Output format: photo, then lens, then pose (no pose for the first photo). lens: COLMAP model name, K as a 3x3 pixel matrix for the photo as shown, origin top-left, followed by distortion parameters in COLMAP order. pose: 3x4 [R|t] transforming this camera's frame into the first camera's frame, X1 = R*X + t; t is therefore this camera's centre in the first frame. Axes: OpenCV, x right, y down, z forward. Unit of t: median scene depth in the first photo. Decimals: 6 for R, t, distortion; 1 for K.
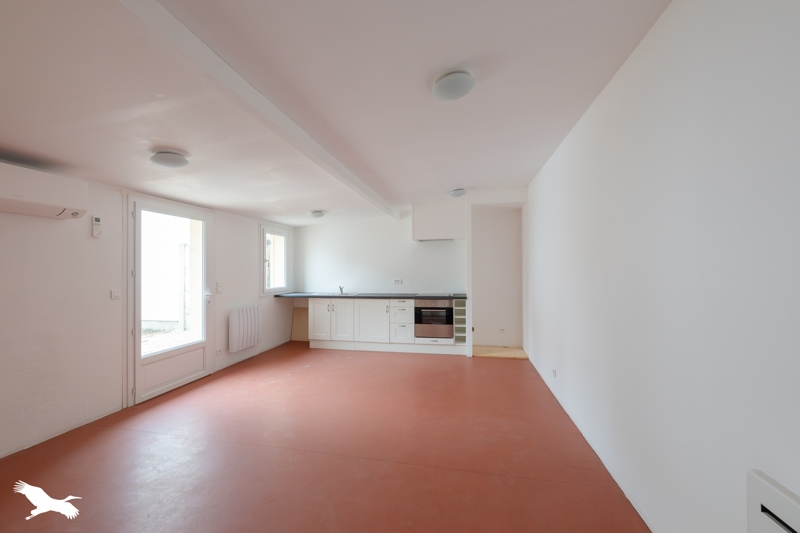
lens RADIAL K [[311.7, 0, 401.2], [0, 311.7, 267.3], [0, 0, 1]] dist [0.001356, 0.000091]
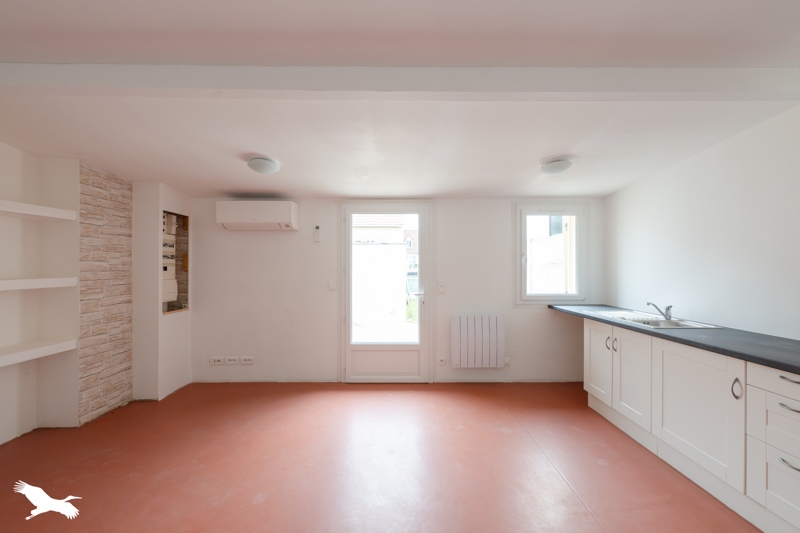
lens RADIAL K [[311.7, 0, 399.6], [0, 311.7, 267.2], [0, 0, 1]] dist [0.001356, 0.000091]
pose [[0.209062, 0.001811, -0.977901, 0.232887], [0.004517, 0.999986, 0.002818, 0.005404], [0.977892, -0.005006, 0.209051, 0.679629]]
